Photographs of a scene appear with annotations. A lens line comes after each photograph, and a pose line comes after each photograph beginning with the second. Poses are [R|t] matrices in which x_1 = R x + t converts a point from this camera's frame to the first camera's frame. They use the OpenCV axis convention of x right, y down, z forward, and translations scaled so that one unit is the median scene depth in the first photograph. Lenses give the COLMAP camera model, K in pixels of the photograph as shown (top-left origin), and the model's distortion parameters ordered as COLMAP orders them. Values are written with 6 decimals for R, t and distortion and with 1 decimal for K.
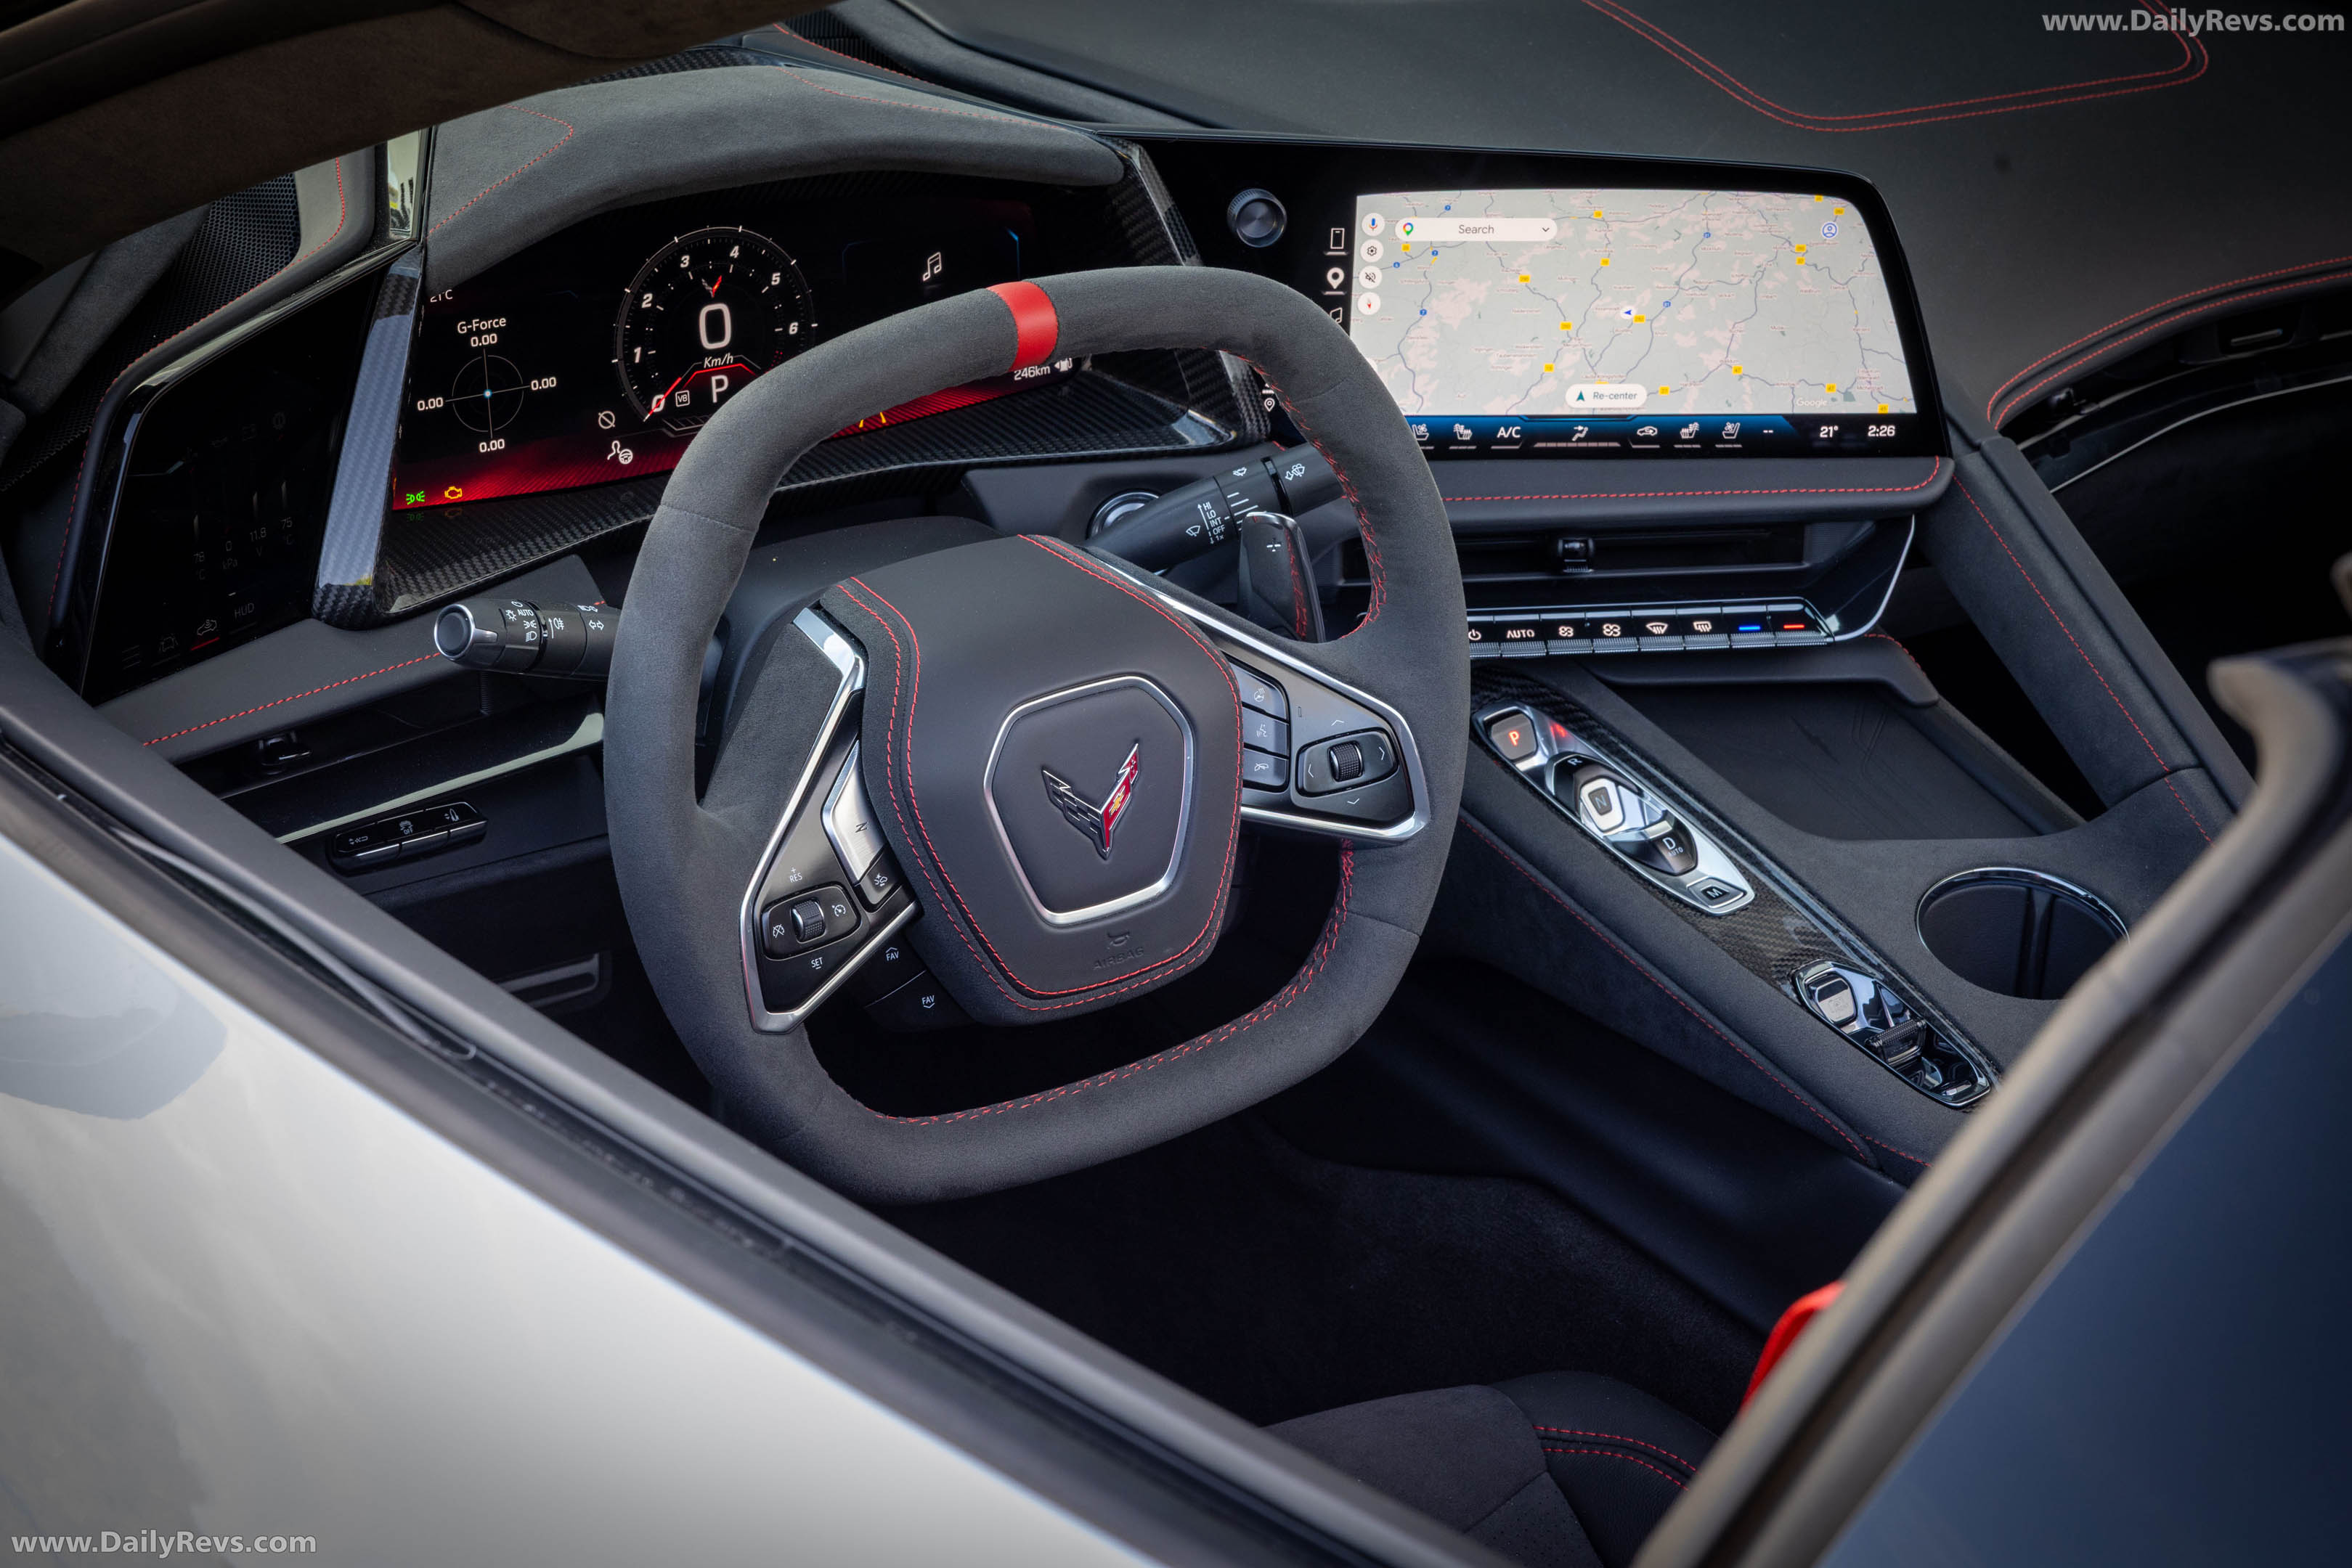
lens RADIAL K [[4594.5, 0, 1171.5], [0, 4594.5, 745.5], [0, 0, 1]] dist [0.037814, 0.049026]
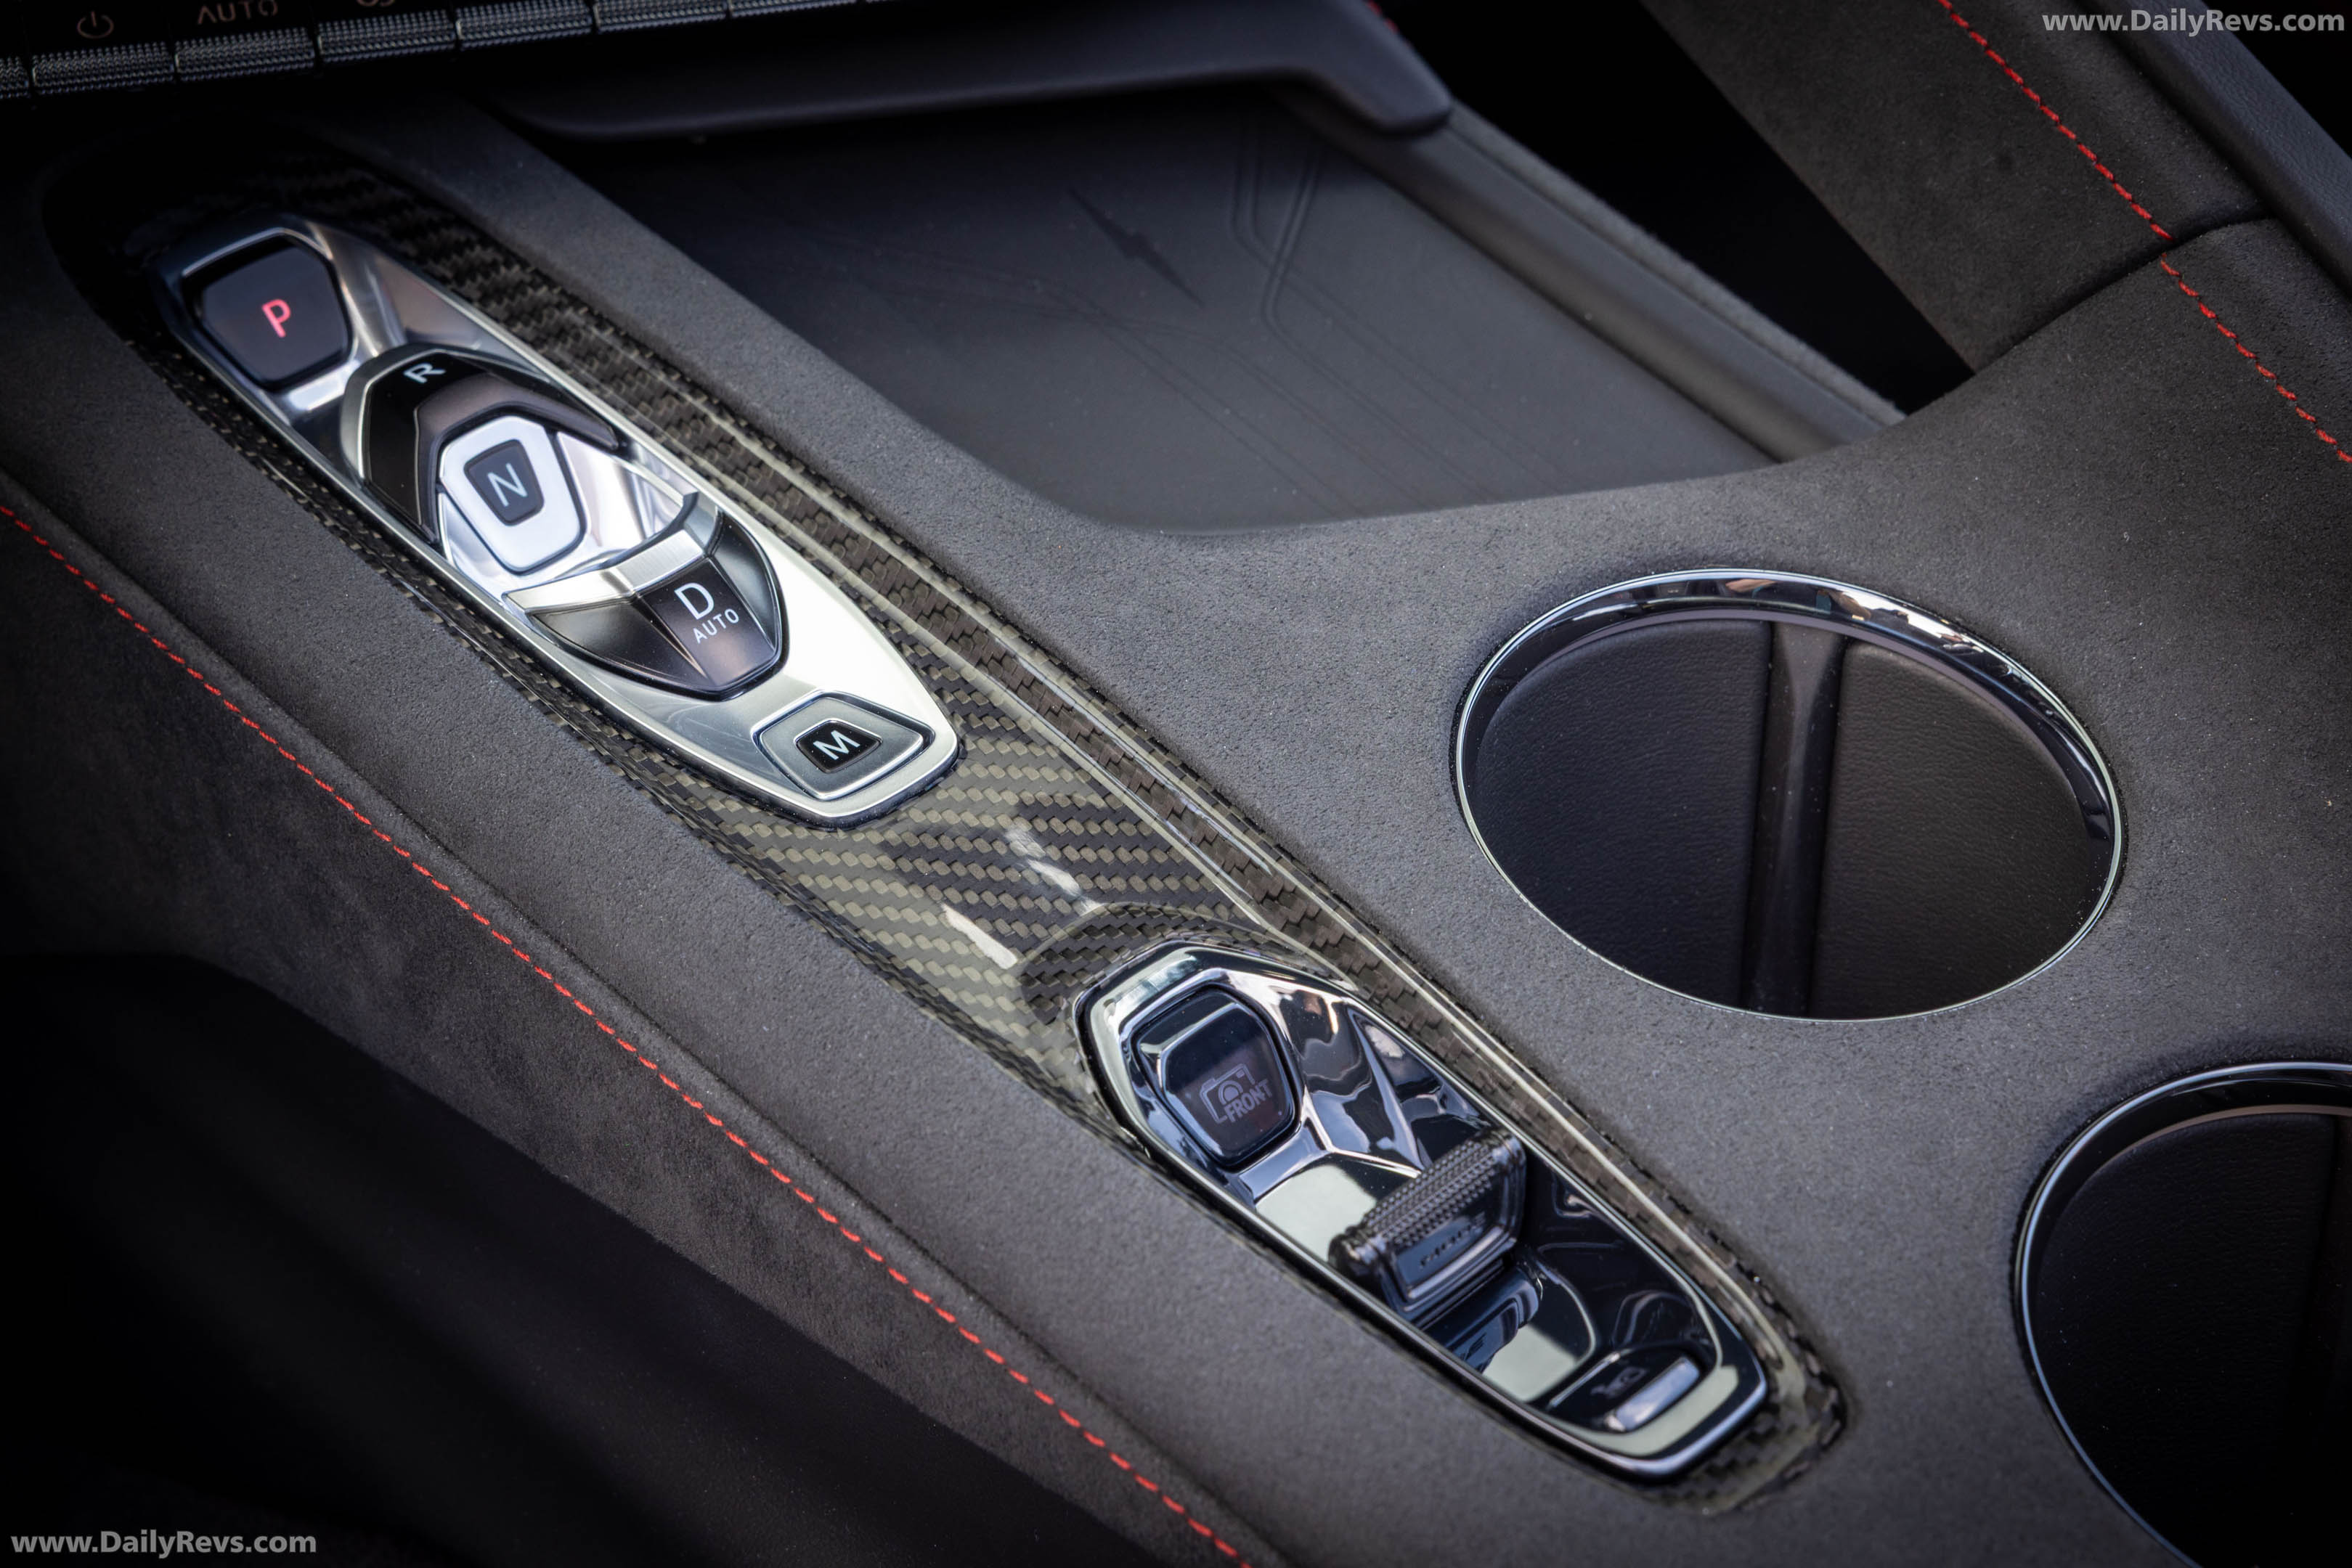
lens RADIAL K [[4063.2, 0, 1176.0], [0, 4063.2, 784.0], [0, 0, 1]] dist [0.017755, 0.058419]
pose [[0.989548, -0.105789, 0.098001, 0.110409], [0.093276, 0.987827, 0.124489, 0.001261], [-0.109977, -0.114046, 0.987369, 0.695046]]
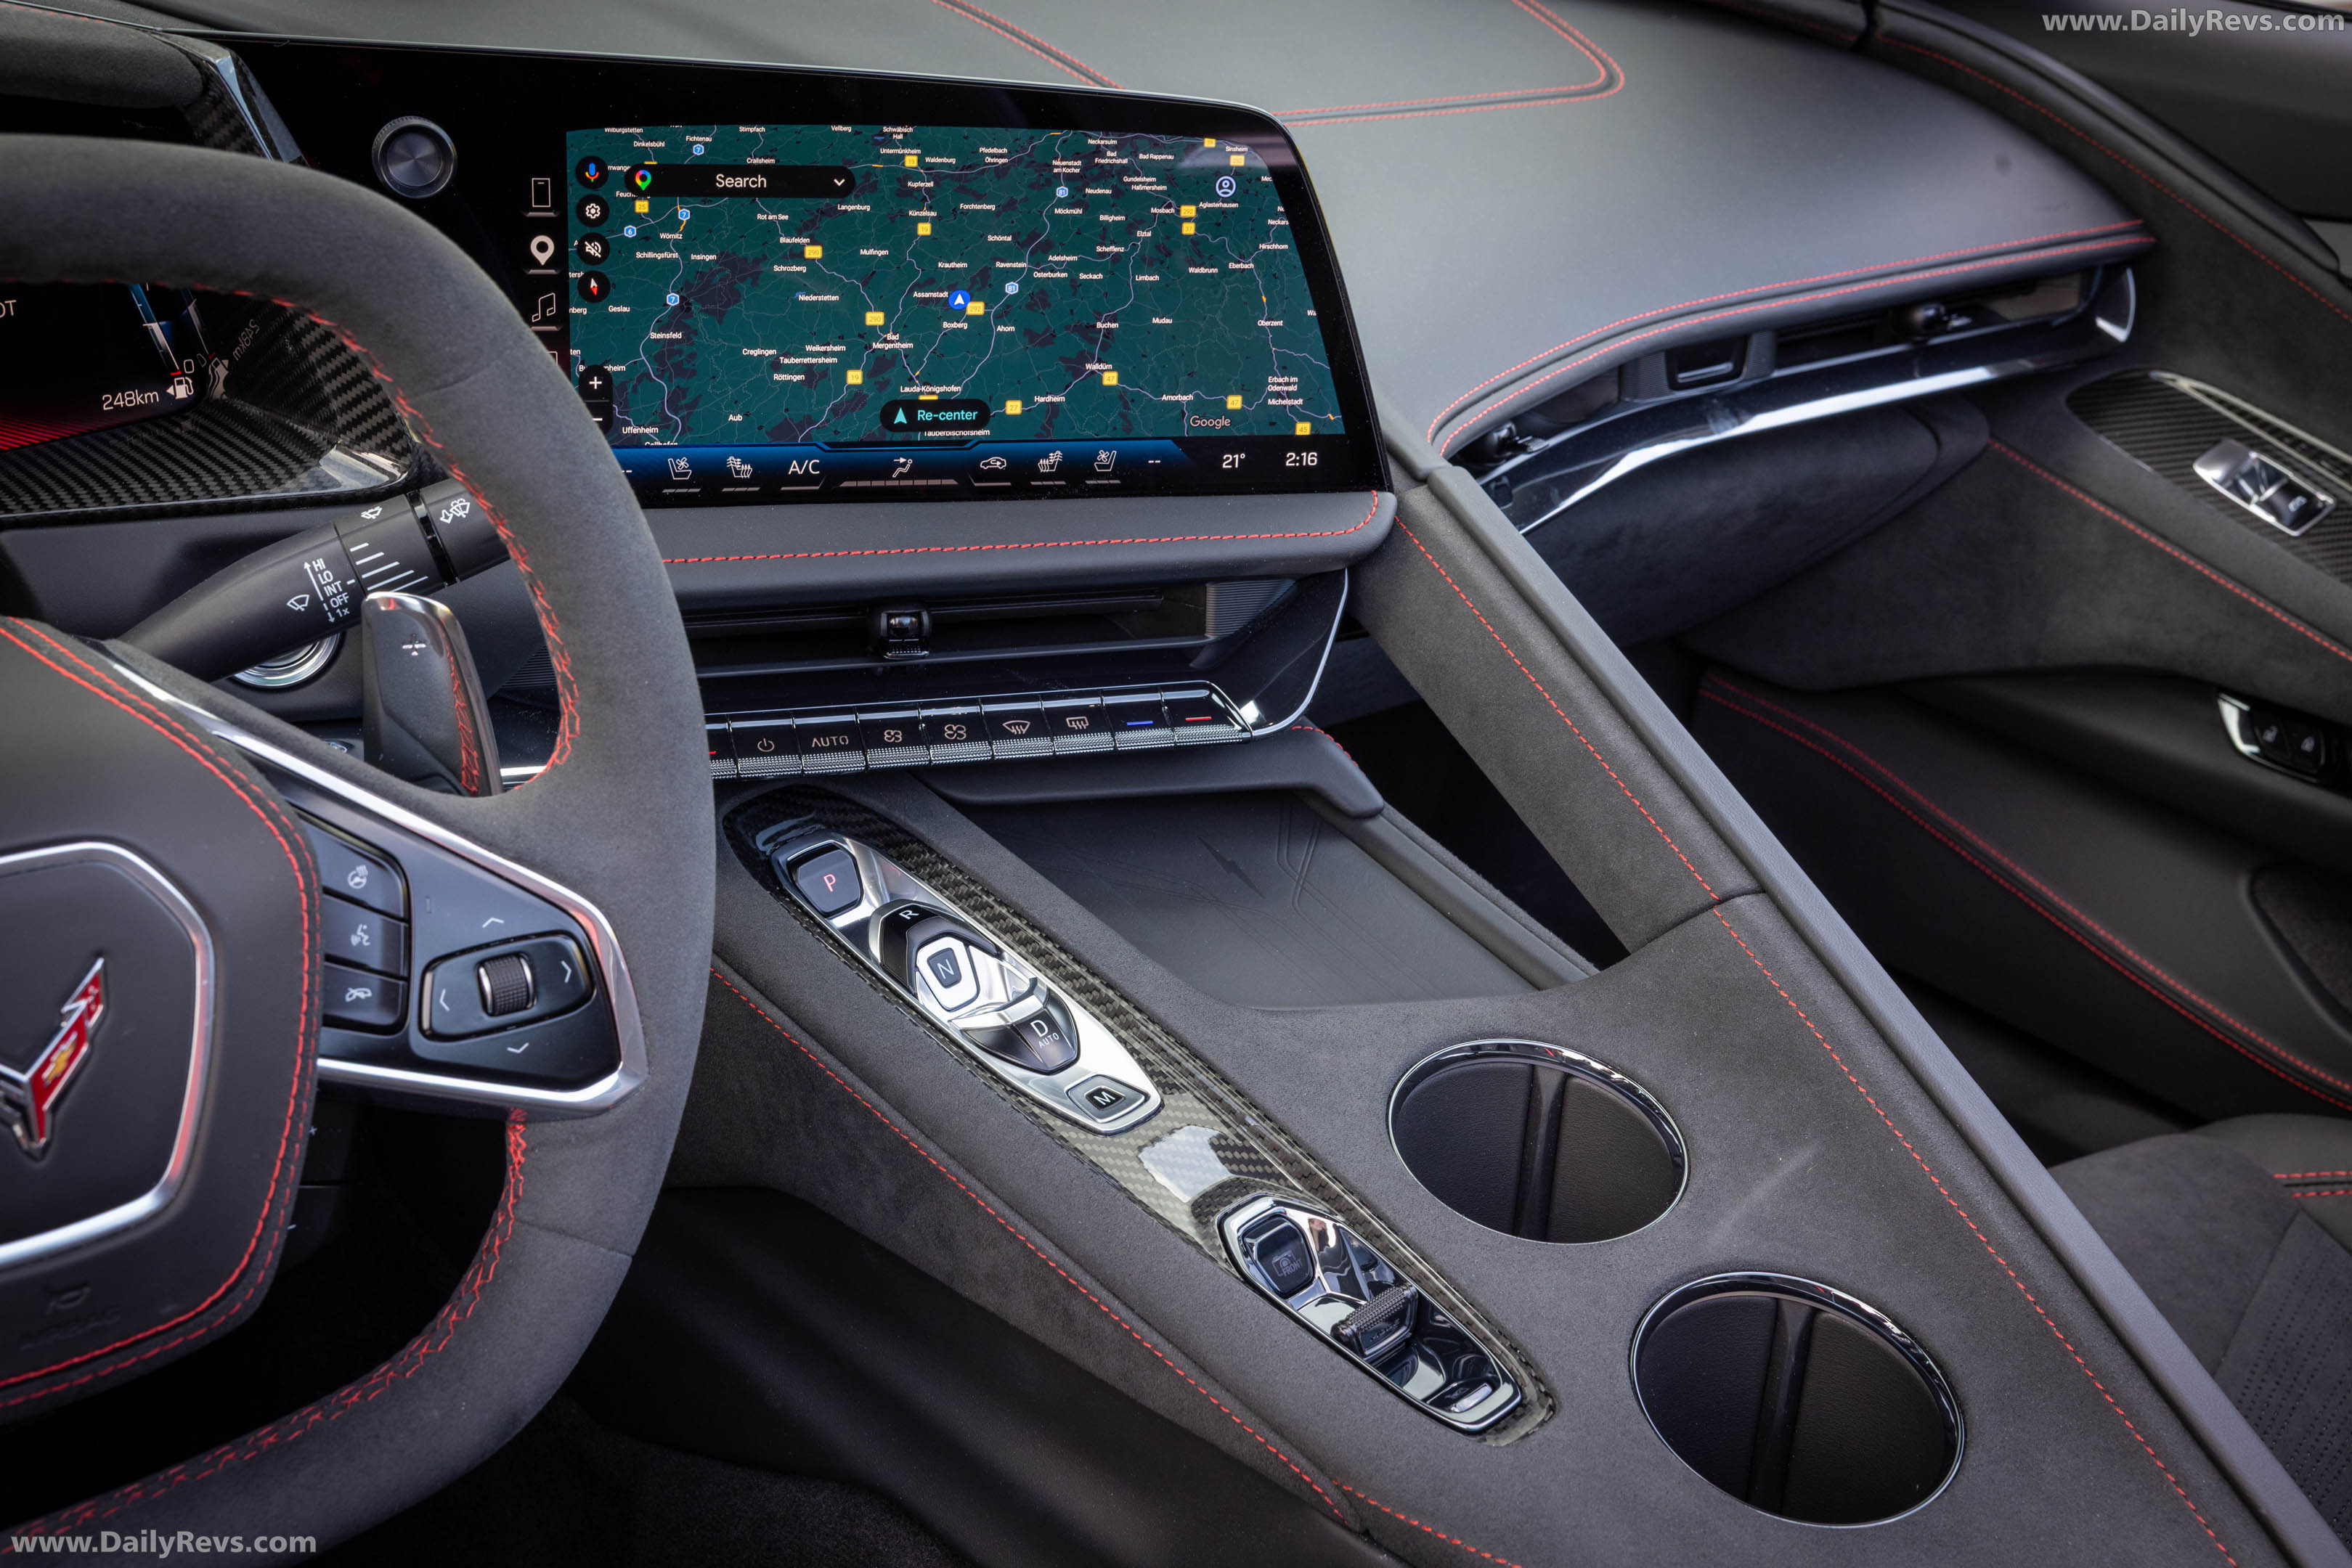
lens RADIAL K [[2903.0, 0, 1175.8], [0, 2903.0, 767.7], [0, 0, 1]] dist [0.004814, -0.005063]
pose [[0.990224, -0.035994, 0.134763, 0.068772], [0.037979, 0.999204, -0.012185, -0.012530], [-0.134218, 0.017184, 0.990803, 0.540653]]
